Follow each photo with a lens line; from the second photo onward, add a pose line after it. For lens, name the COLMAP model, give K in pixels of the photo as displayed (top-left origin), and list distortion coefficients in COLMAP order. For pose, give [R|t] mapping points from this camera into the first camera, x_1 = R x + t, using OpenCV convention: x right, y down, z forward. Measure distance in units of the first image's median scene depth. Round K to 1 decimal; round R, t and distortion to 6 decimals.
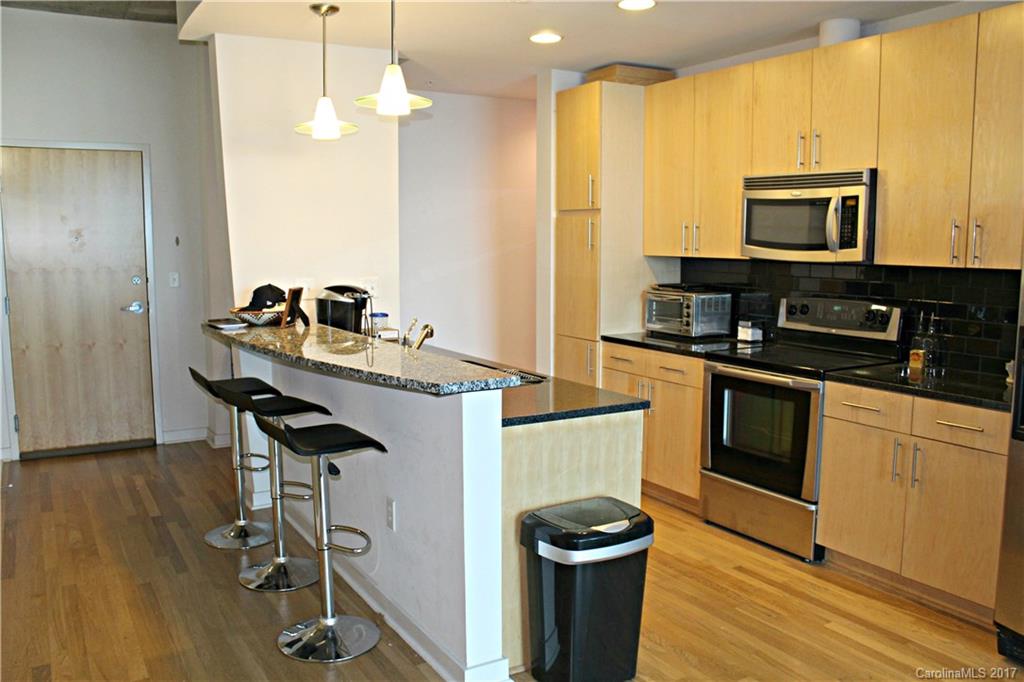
lens RADIAL K [[855.2, 0, 507.9], [0, 855.2, 345.0], [0, 0, 1]] dist [-0.158666, 0.139735]
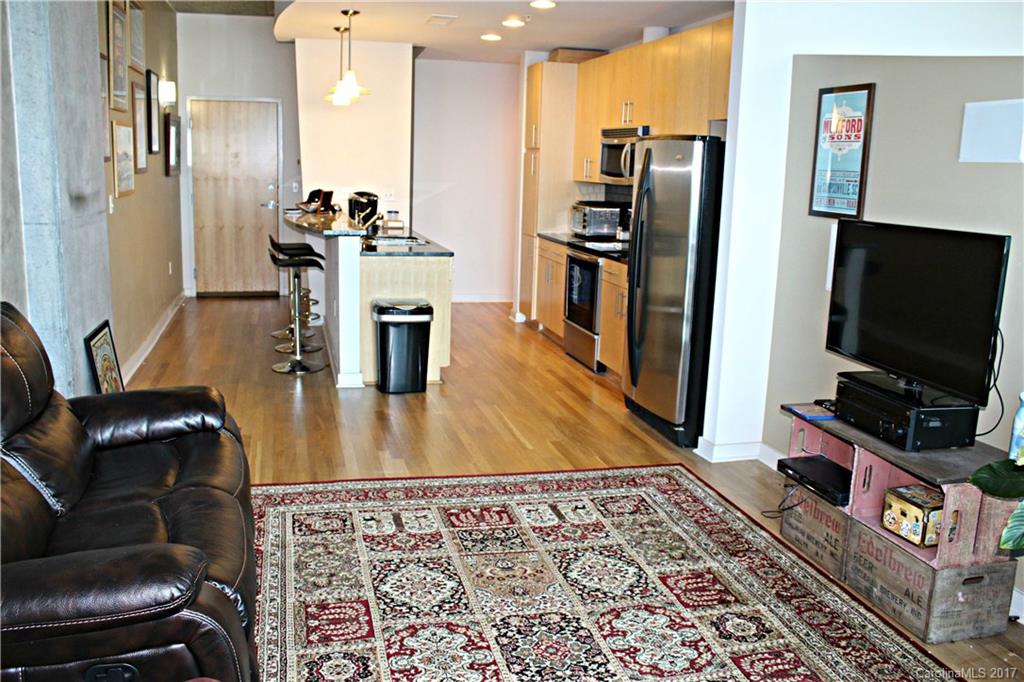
lens RADIAL K [[885.0, 0, 504.1], [0, 885.0, 335.9], [0, 0, 1]] dist [-0.147522, 0.128022]
pose [[0.959859, 0.081543, -0.268369, 0.617075], [-0.064487, 0.995333, 0.071783, 0.077255], [0.272970, -0.051595, 0.960638, -0.651067]]
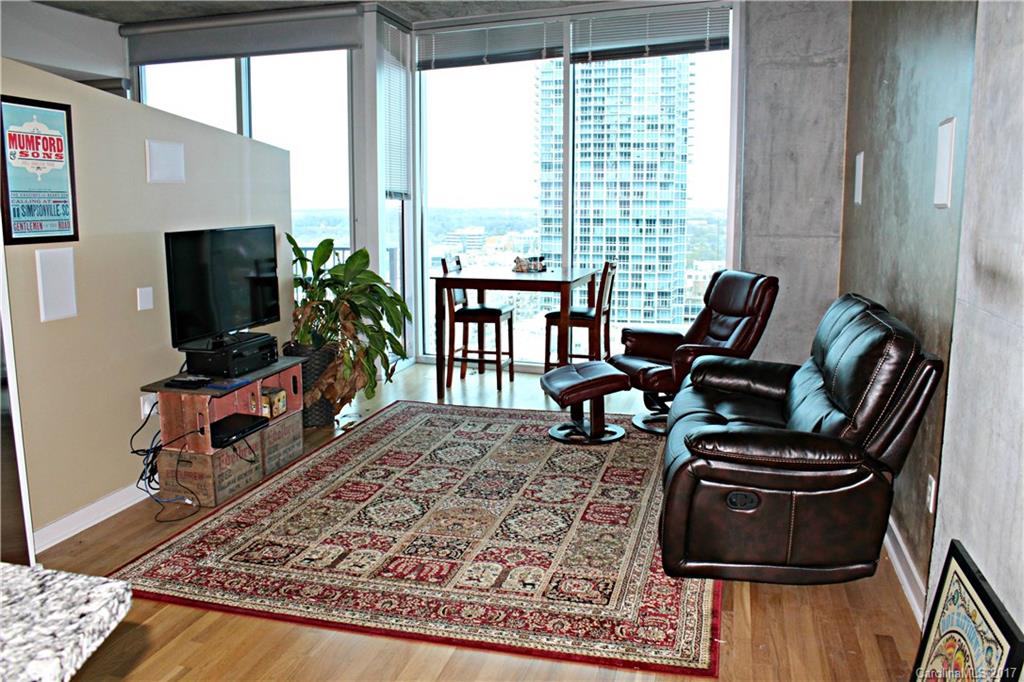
lens RADIAL K [[855.2, 0, 506.9], [0, 855.2, 347.0], [0, 0, 1]] dist [-0.158666, 0.139735]
pose [[-0.710407, -0.115504, 0.694249, -0.270116], [0.090637, 0.963212, 0.252999, -0.080495], [-0.697931, 0.242656, -0.673803, 0.690056]]
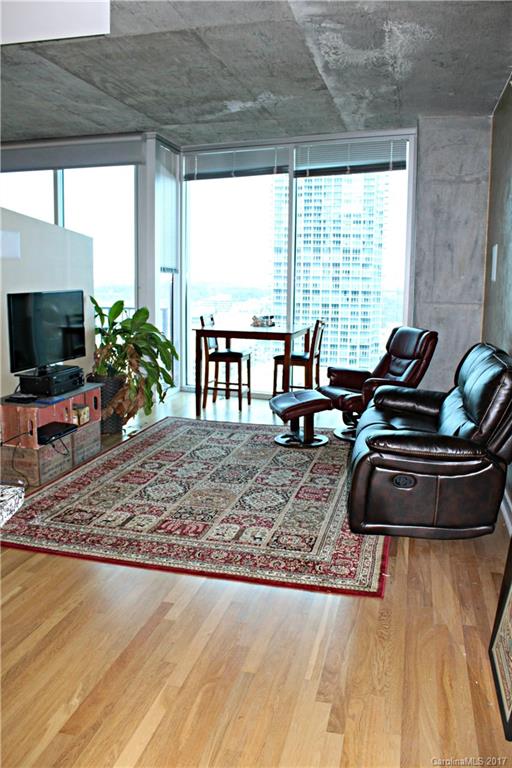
lens RADIAL K [[641.4, 0, 254.7], [0, 641.4, 377.2], [0, 0, 1]] dist [-0.158666, 0.139735]
pose [[-0.717176, -0.116085, 0.687156, -0.329230], [0.075305, 0.967346, 0.242013, -0.086706], [-0.692812, 0.225312, -0.685015, 0.744436]]
